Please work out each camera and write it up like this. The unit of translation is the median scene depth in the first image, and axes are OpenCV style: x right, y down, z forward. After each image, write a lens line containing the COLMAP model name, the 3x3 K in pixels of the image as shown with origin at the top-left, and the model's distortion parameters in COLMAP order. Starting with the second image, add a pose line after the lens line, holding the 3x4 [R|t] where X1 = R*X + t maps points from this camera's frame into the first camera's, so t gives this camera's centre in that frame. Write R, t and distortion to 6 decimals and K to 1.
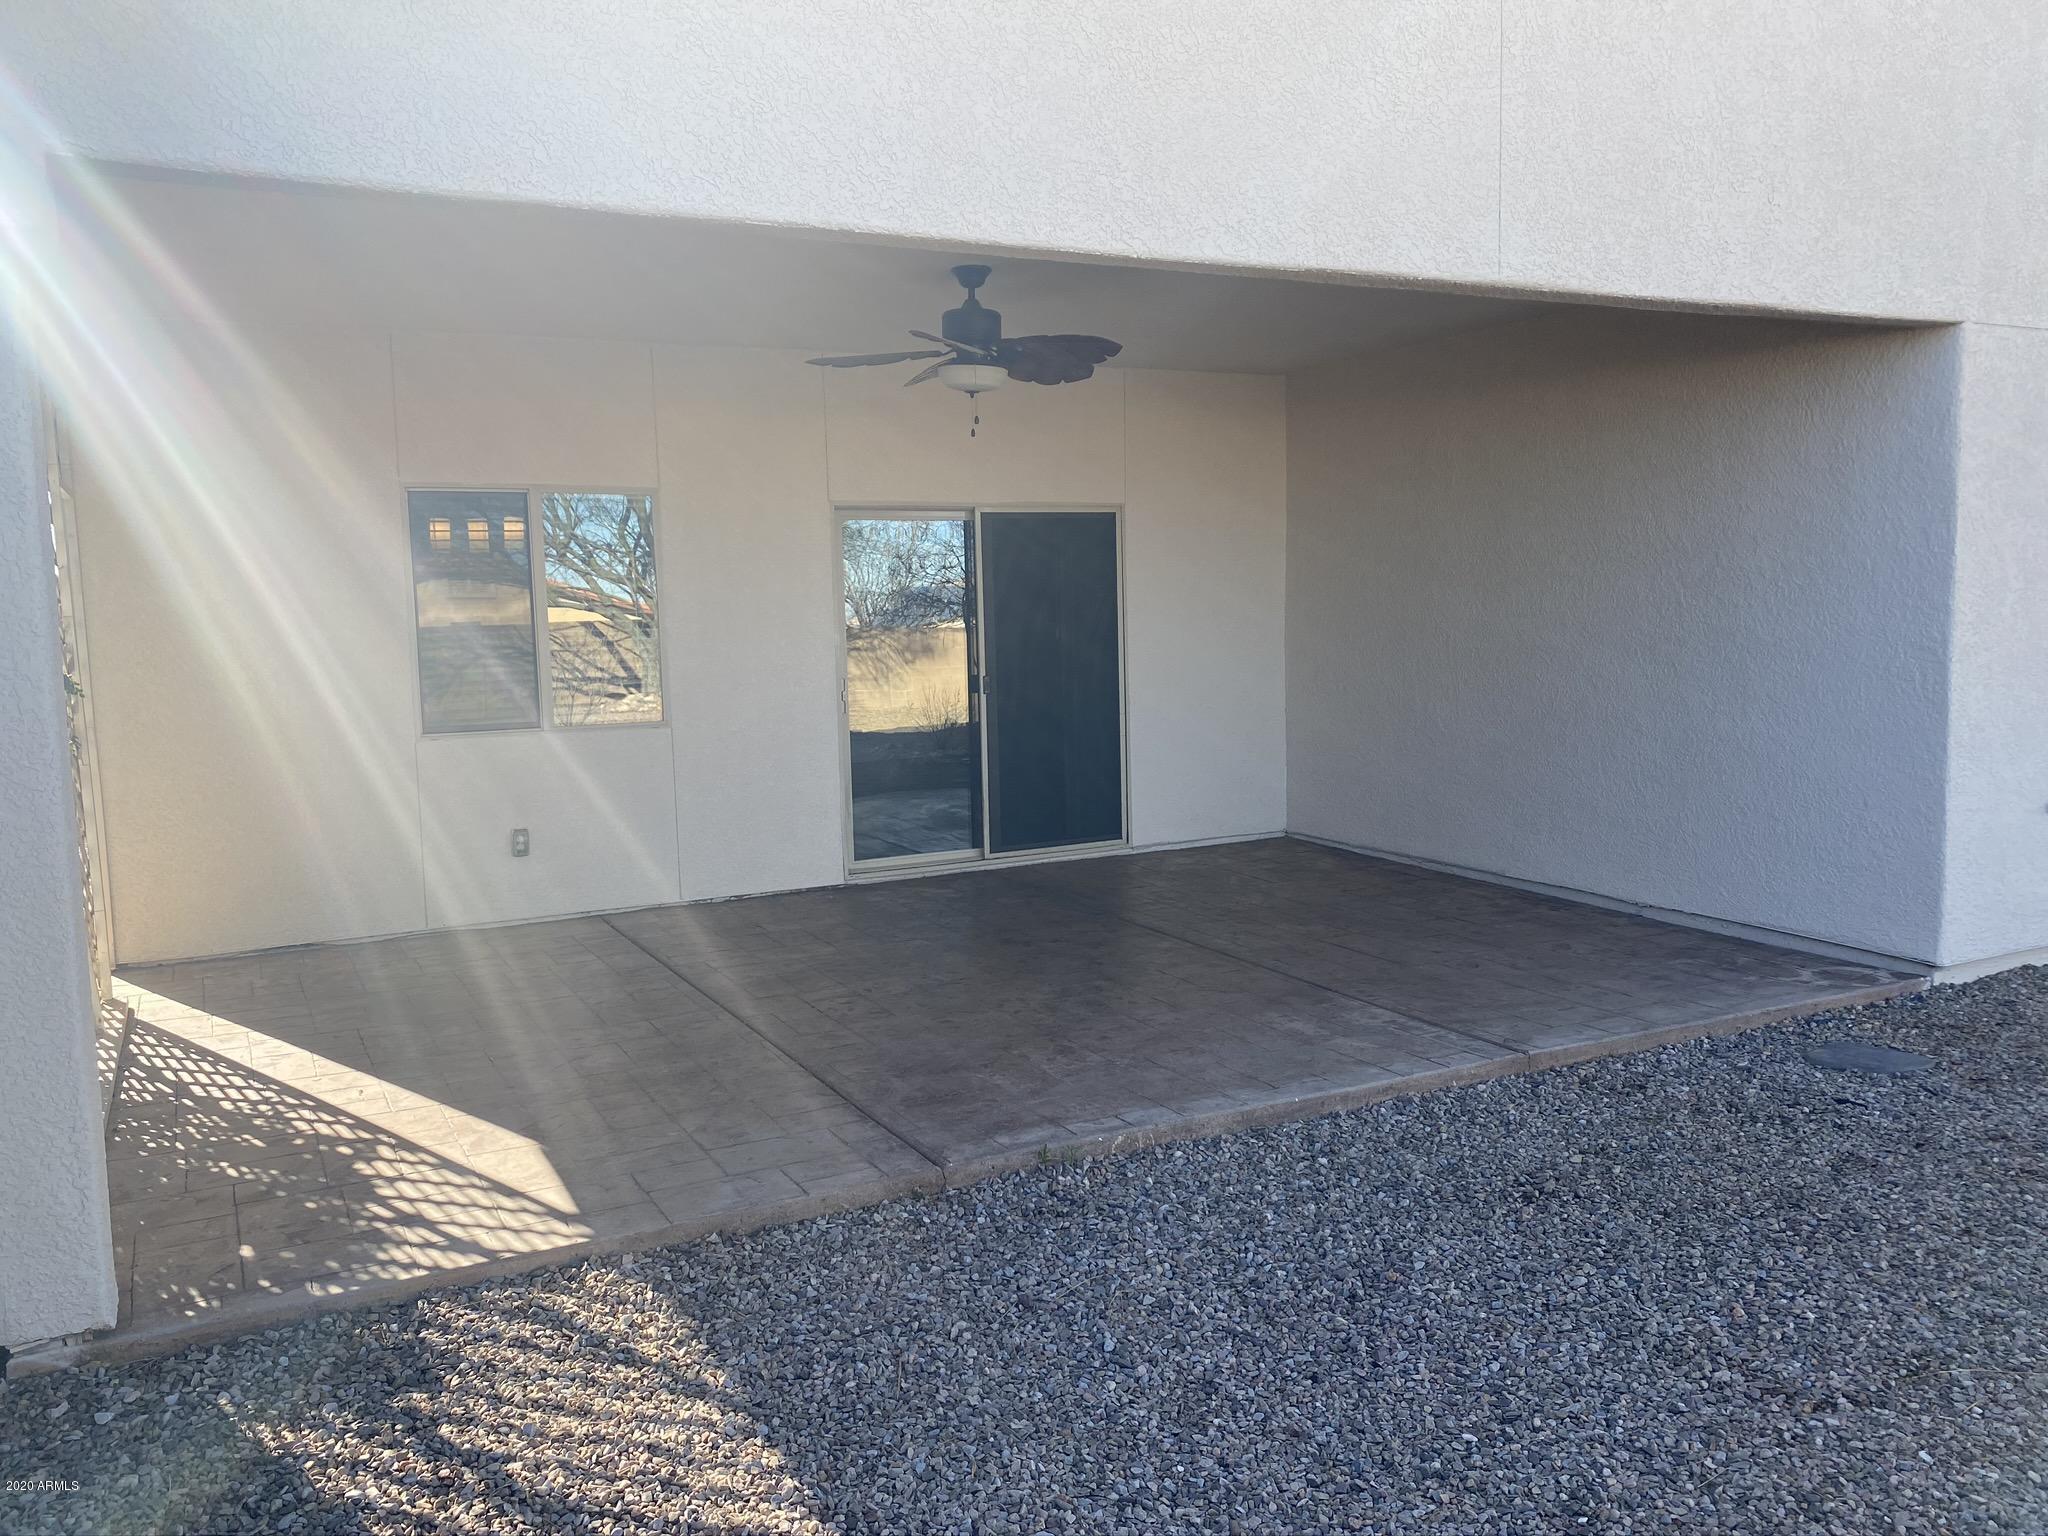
lens RADIAL K [[1581.2, 0, 1016.3], [0, 1581.2, 772.7], [0, 0, 1]] dist [0.024389, -0.006770]
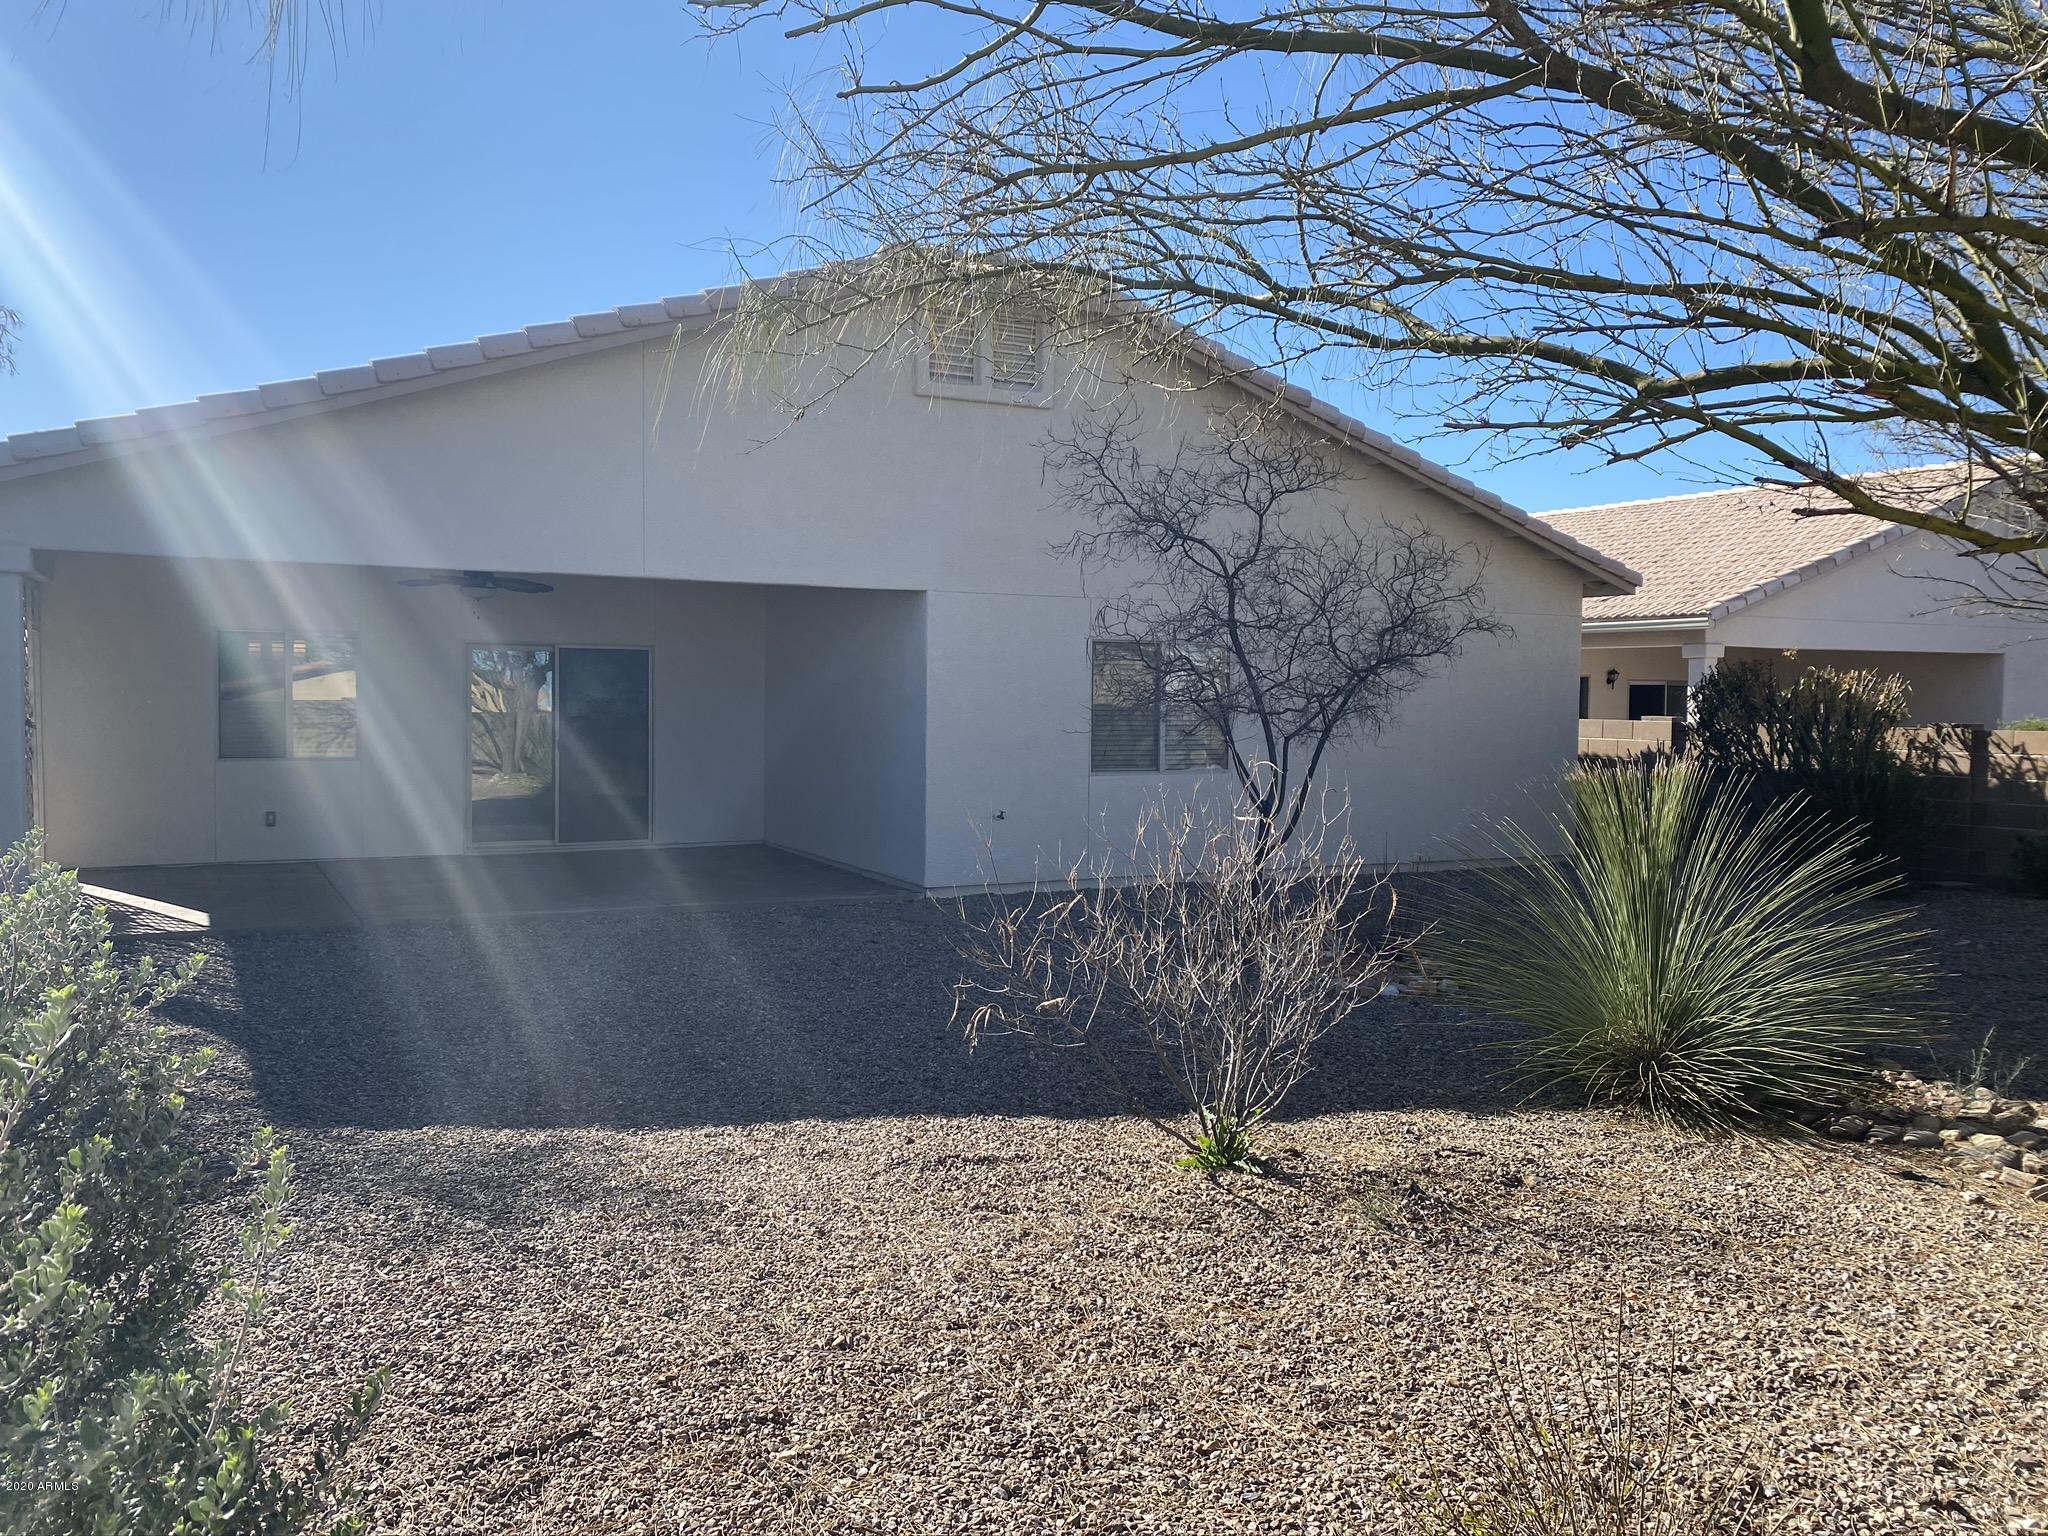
lens RADIAL K [[1581.2, 0, 1031.9], [0, 1581.2, 763.9], [0, 0, 1]] dist [0.024389, -0.006770]
pose [[0.999566, 0.026232, 0.013415, 0.560255], [-0.025126, 0.996729, -0.076807, 0.101552], [-0.015386, 0.076436, 0.996956, -0.887682]]
